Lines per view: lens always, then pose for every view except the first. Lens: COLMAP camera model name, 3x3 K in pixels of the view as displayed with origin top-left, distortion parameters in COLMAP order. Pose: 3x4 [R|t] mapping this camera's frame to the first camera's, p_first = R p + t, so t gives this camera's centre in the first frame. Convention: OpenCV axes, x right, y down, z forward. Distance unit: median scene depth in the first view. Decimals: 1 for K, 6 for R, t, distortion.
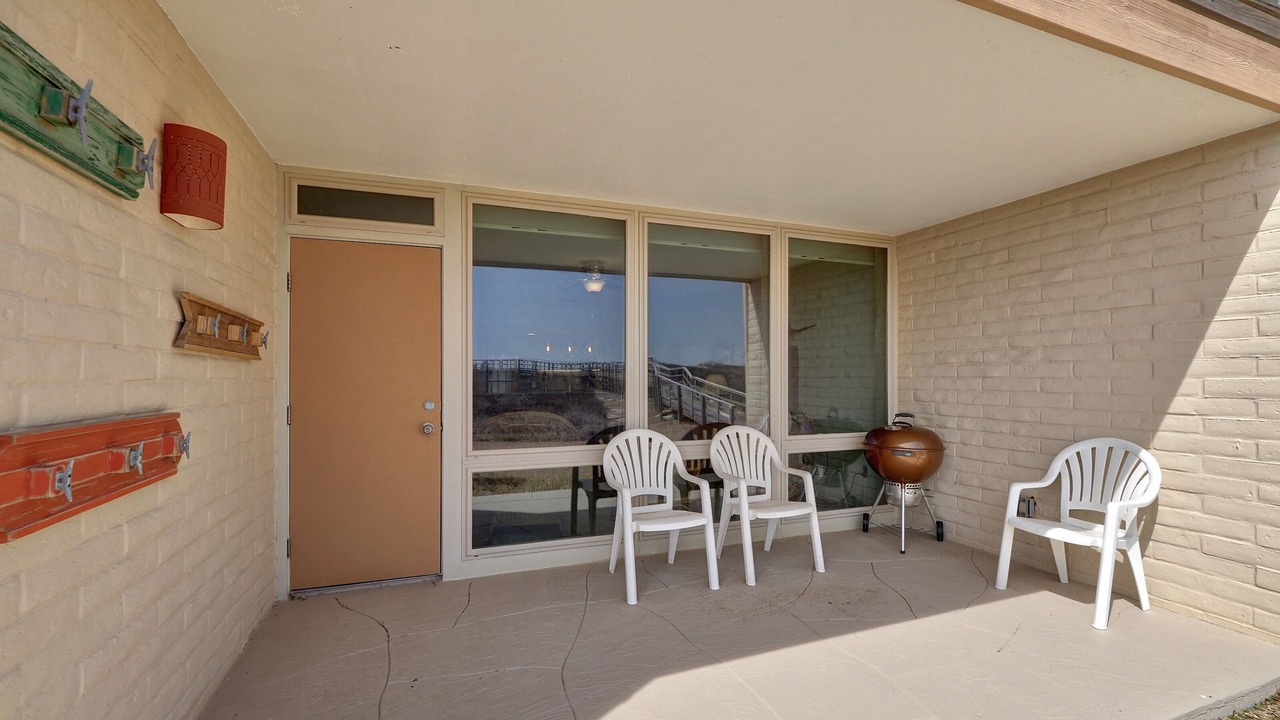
lens RADIAL K [[536.5, 0, 638.2], [0, 536.5, 368.4], [0, 0, 1]] dist [-0.001149, -0.002633]
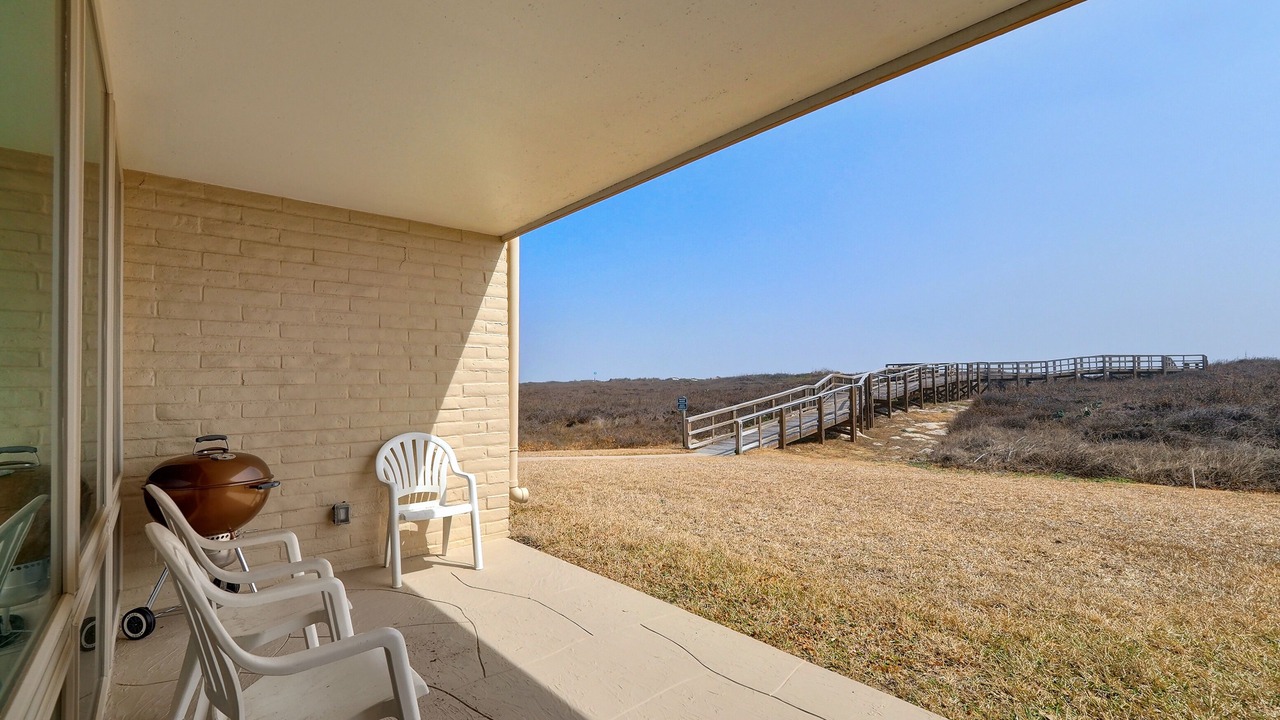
lens RADIAL K [[536.5, 0, 644.4], [0, 536.5, 364.7], [0, 0, 1]] dist [-0.001149, -0.002633]
pose [[-0.339719, 0.041672, 0.939604, -0.410141], [0.001621, 0.999042, -0.043722, 0.024105], [-0.940526, -0.013331, -0.339461, 0.782708]]
